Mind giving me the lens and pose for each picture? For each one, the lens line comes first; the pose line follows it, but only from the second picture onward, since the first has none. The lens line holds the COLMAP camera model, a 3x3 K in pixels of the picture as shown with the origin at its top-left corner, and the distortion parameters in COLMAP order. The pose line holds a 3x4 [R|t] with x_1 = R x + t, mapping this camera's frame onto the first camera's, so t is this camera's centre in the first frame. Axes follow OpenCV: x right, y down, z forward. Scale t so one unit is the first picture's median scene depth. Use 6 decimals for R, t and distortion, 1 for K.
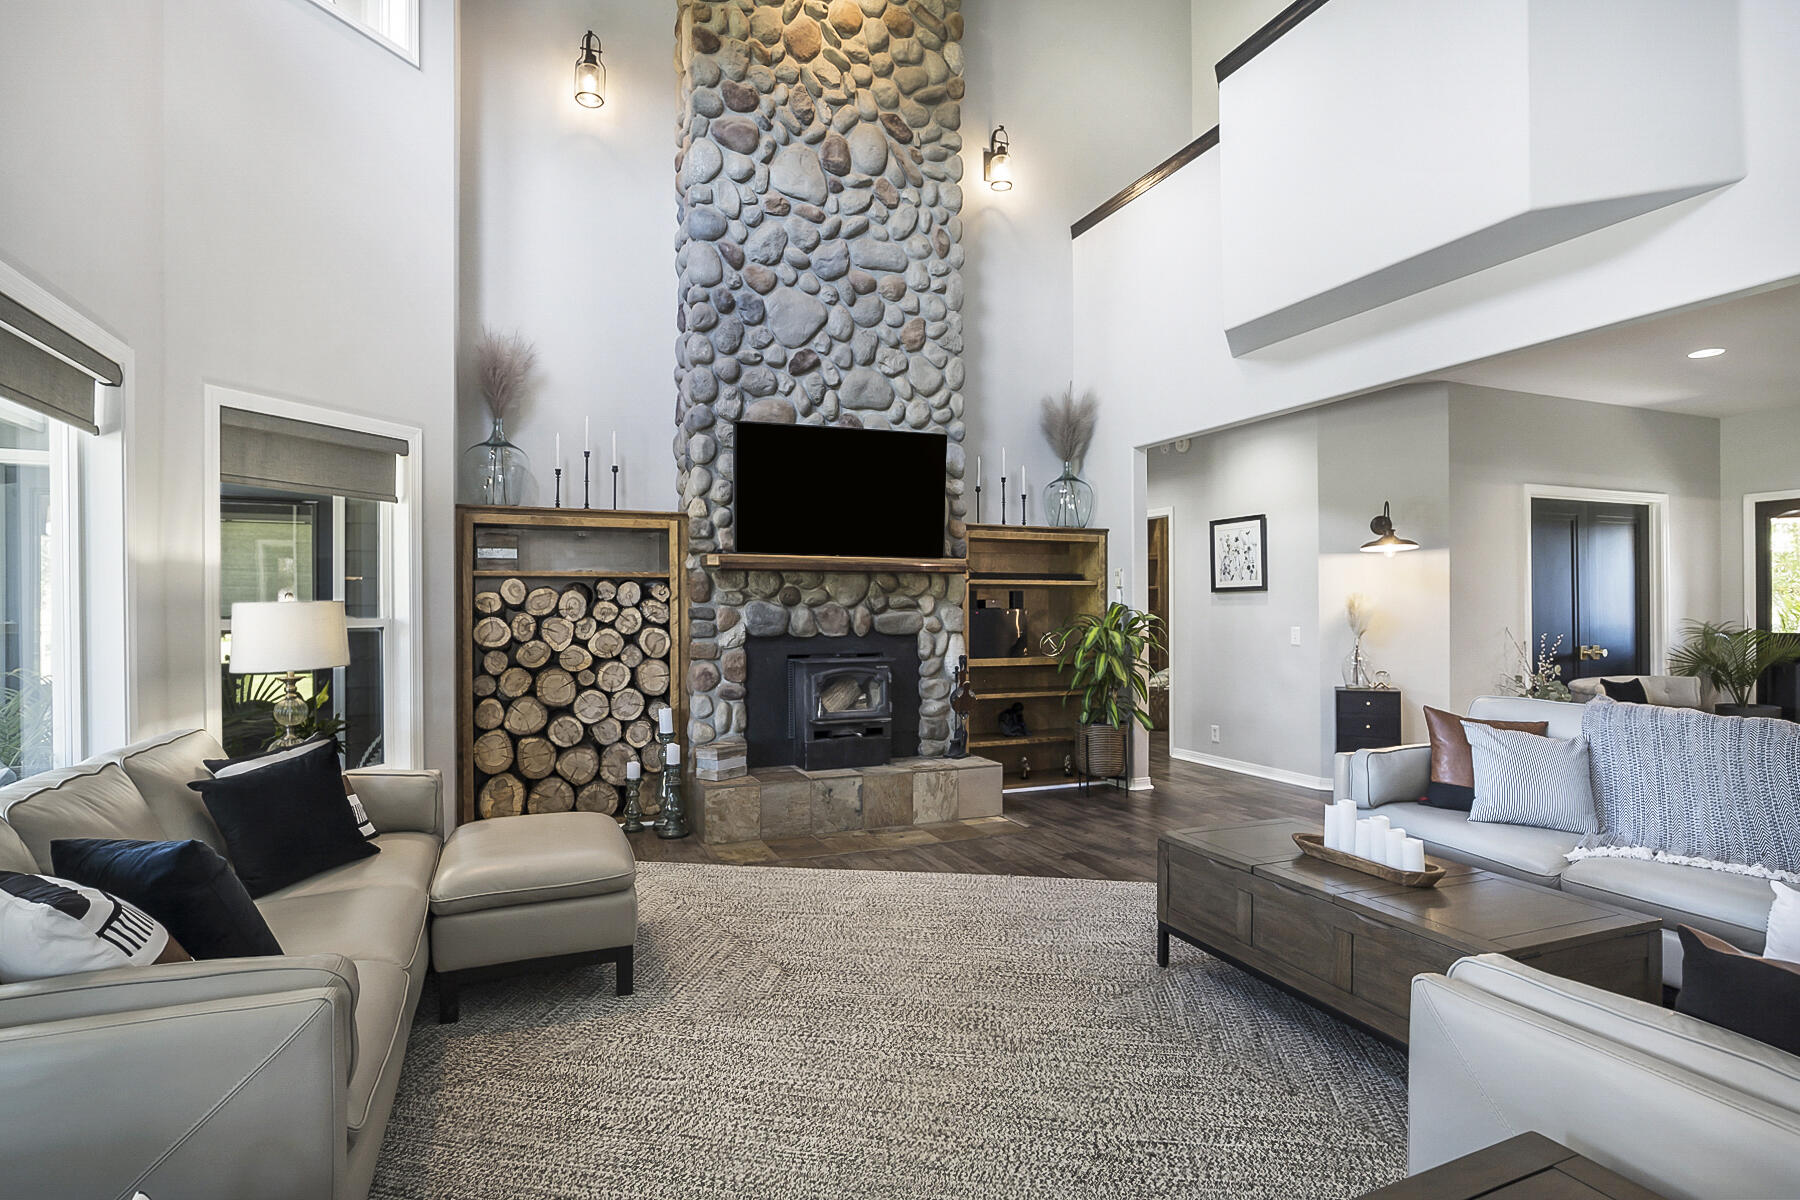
lens RADIAL K [[909.8, 0, 901.1], [0, 909.8, 604.4], [0, 0, 1]] dist [-0.014946, 0.003833]
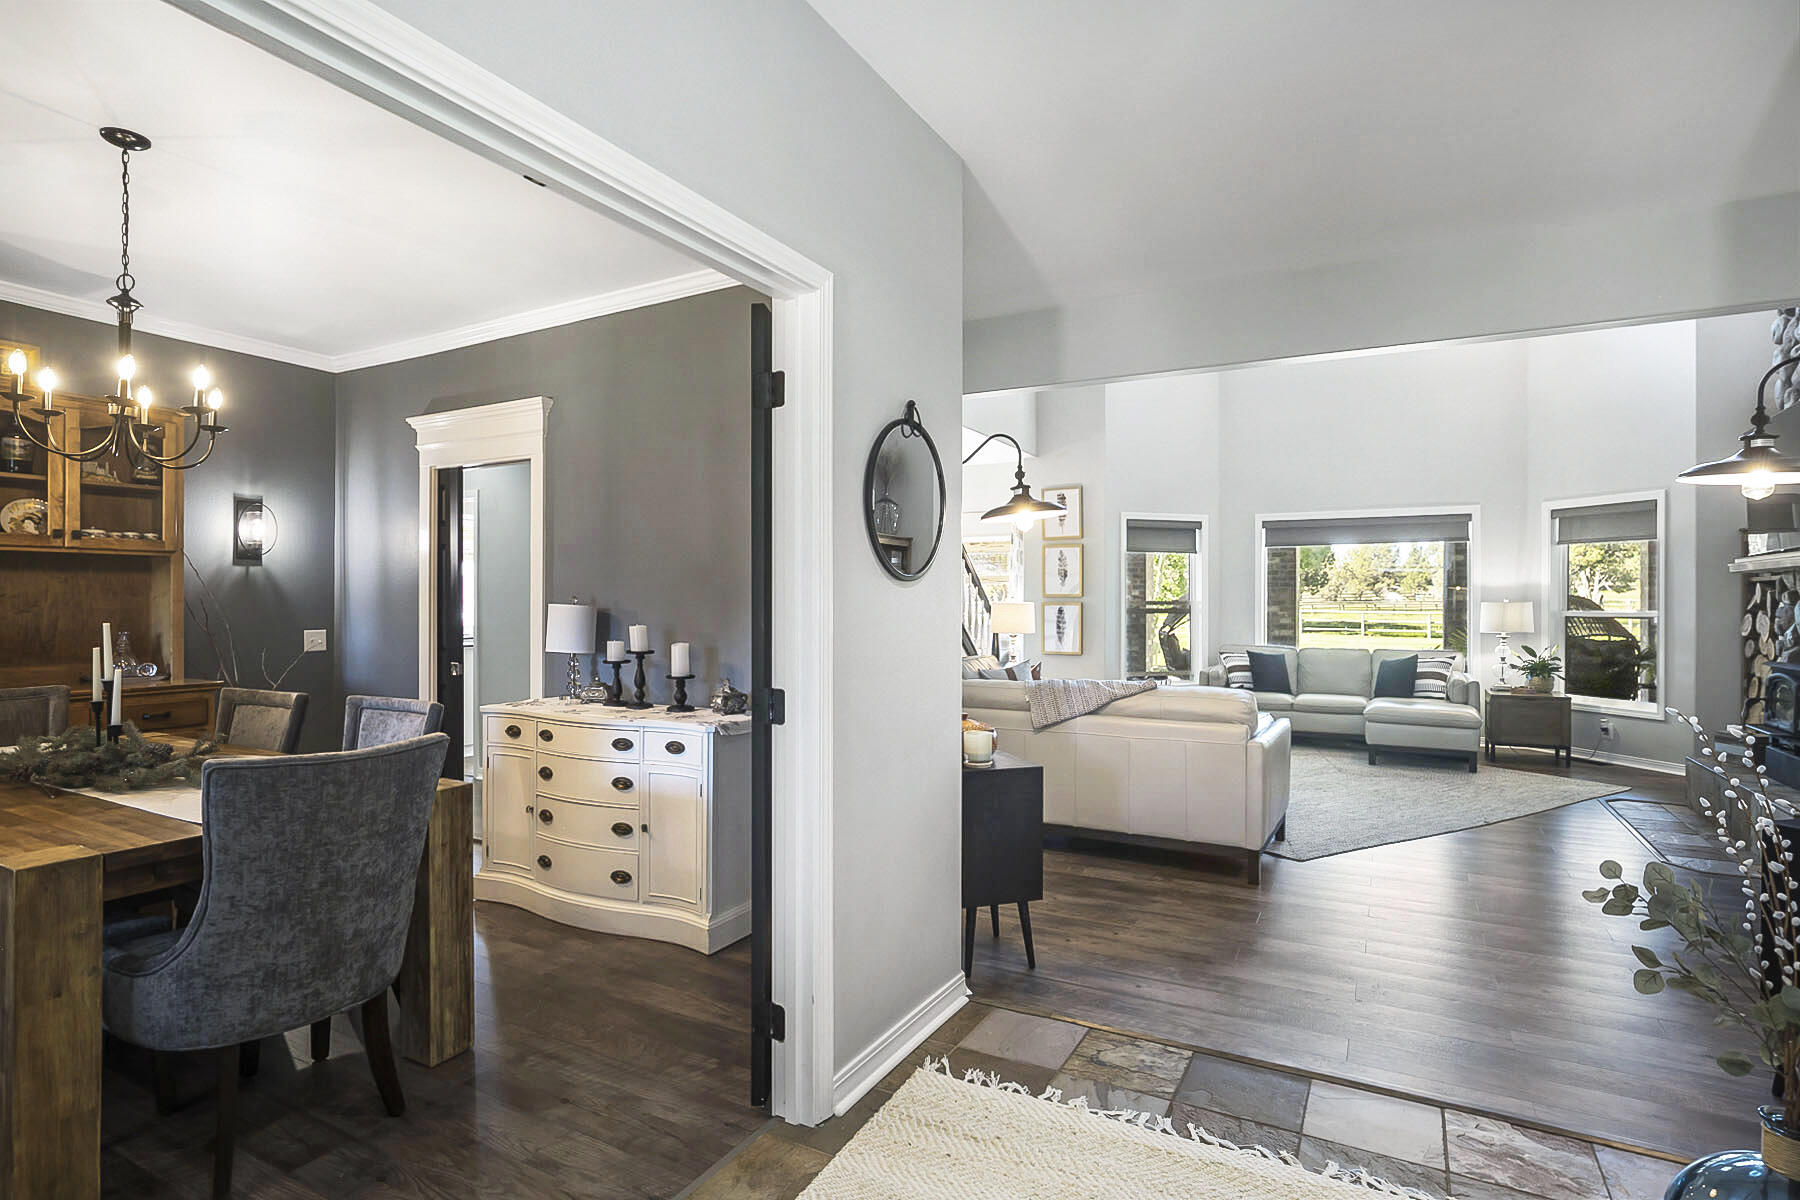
lens RADIAL K [[909.8, 0, 909.0], [0, 909.8, 604.9], [0, 0, 1]] dist [-0.014946, 0.003833]
pose [[-0.776504, 0.004734, -0.630094, 1.184591], [0.003881, 0.999989, 0.002730, -0.005745], [0.630100, -0.000325, -0.776514, 1.141714]]
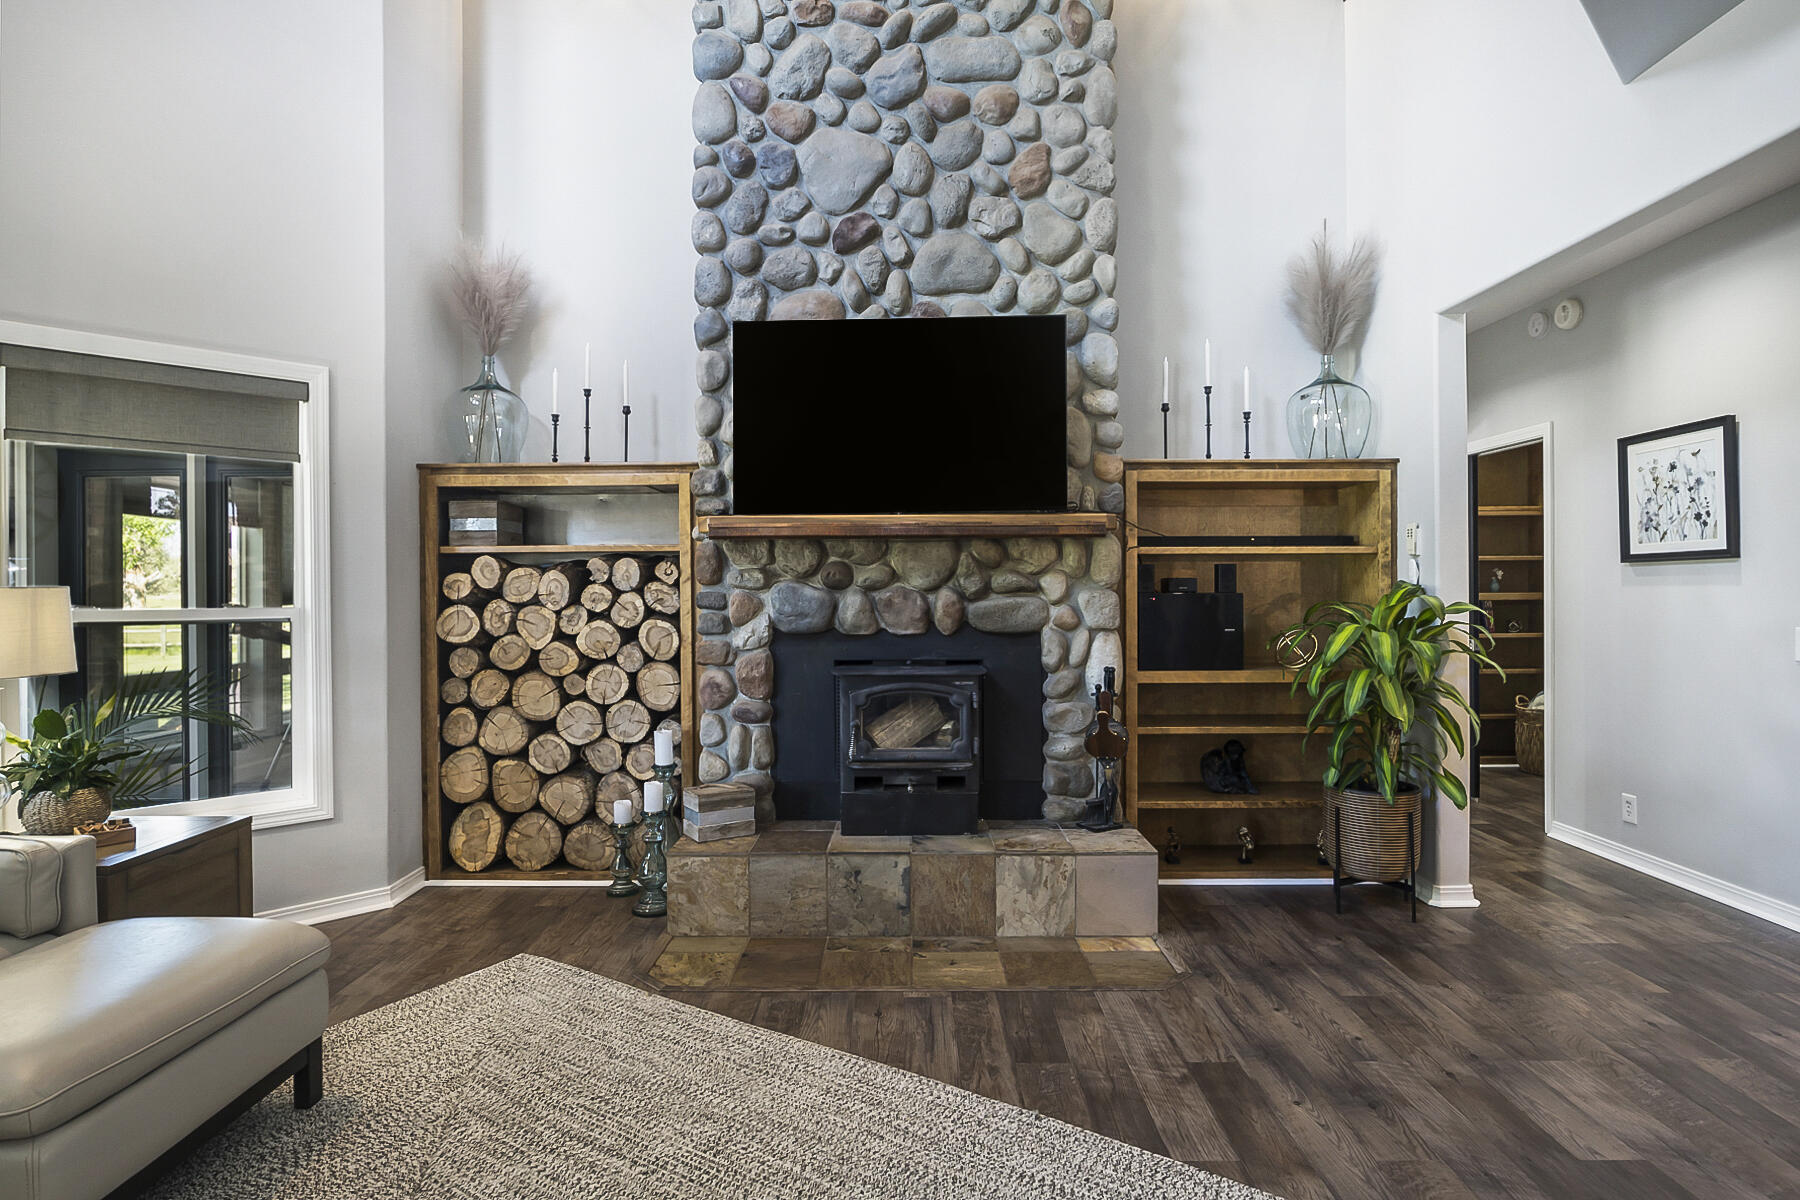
lens RADIAL K [[909.8, 0, 901.9], [0, 909.8, 589.6], [0, 0, 1]] dist [-0.014946, 0.003833]
pose [[0.918407, -0.002046, -0.395632, 0.198442], [0.004359, 0.999978, 0.004947, -0.001486], [0.395613, -0.006268, 0.918396, 0.392013]]
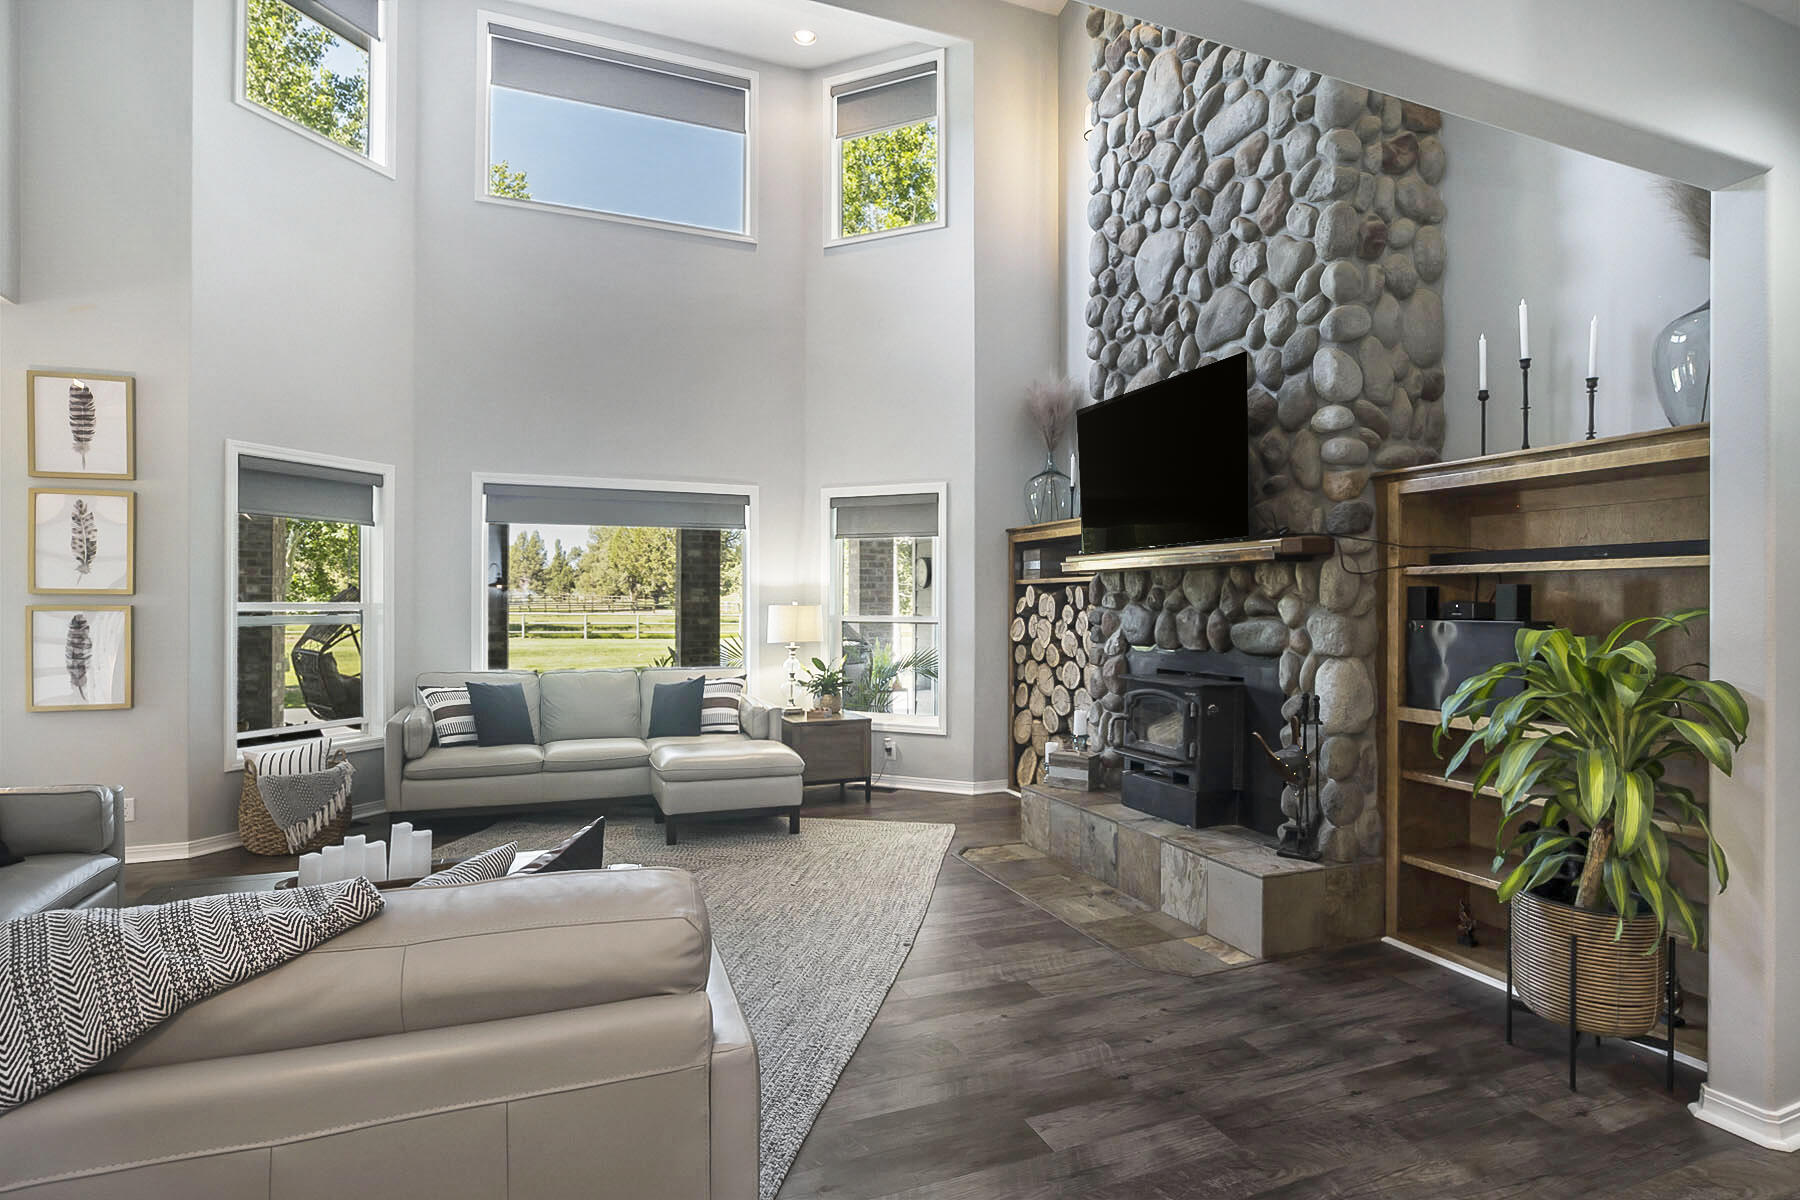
lens RADIAL K [[909.8, 0, 903.3], [0, 909.8, 602.0], [0, 0, 1]] dist [-0.014946, 0.003833]
pose [[-0.014950, 0.000783, -0.999888, 0.732494], [0.001816, 0.999998, 0.000756, -0.007613], [0.999887, -0.001805, -0.014951, 0.789563]]
